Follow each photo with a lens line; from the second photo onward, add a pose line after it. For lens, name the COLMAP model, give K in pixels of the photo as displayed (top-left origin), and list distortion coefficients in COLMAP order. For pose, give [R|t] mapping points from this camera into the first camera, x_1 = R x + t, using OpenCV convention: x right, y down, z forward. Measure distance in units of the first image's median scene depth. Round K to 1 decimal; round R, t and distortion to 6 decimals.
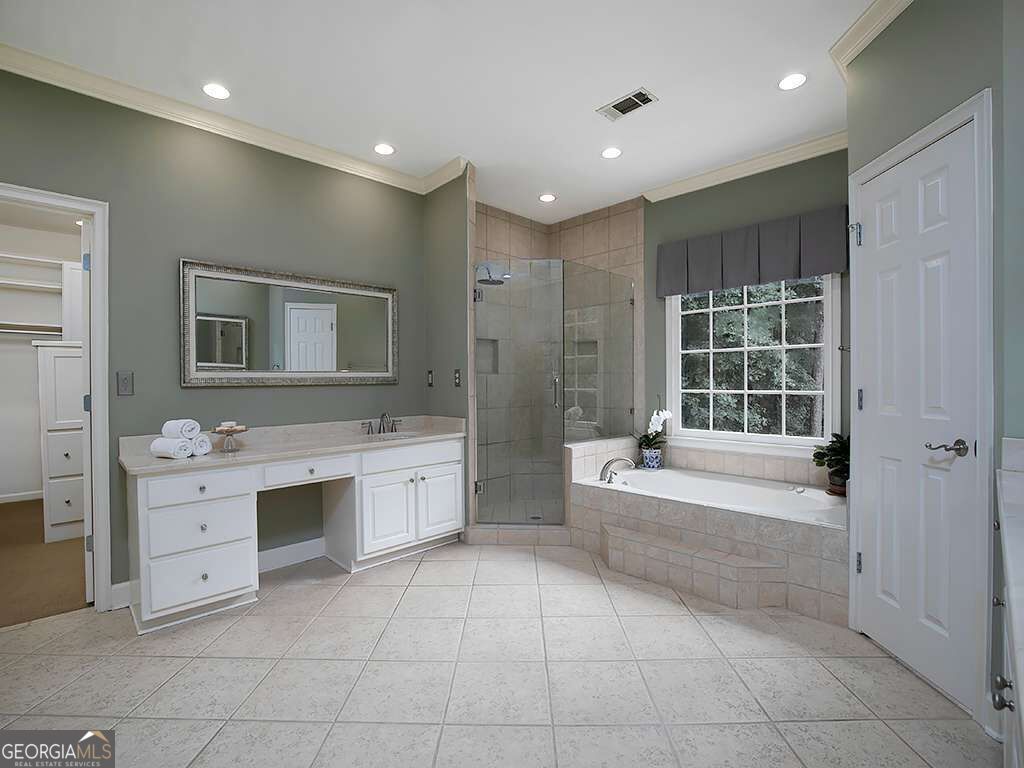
lens RADIAL K [[467.0, 0, 509.6], [0, 467.0, 384.9], [0, 0, 1]] dist [-0.001353, -0.000197]
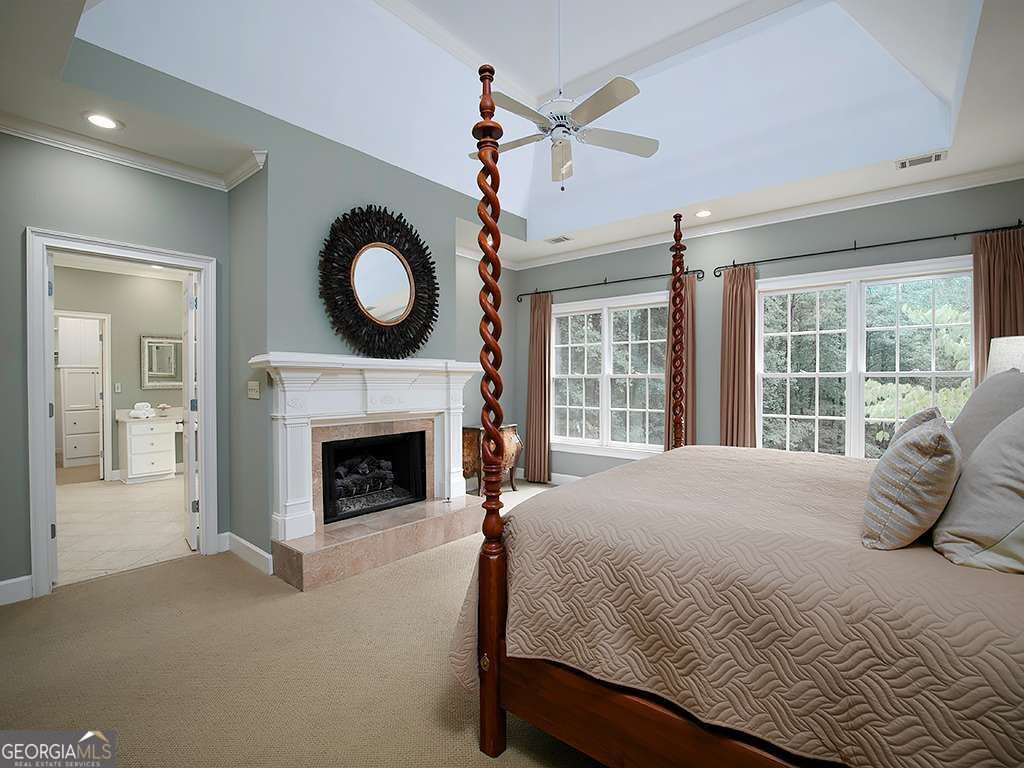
lens RADIAL K [[515.4, 0, 513.6], [0, 515.4, 388.1], [0, 0, 1]] dist [0.001167, 0.000314]
pose [[0.998453, 0.009538, 0.054770, 1.059855], [-0.010039, 0.999910, 0.008878, -0.045486], [-0.054680, -0.009414, 0.998460, -1.758177]]
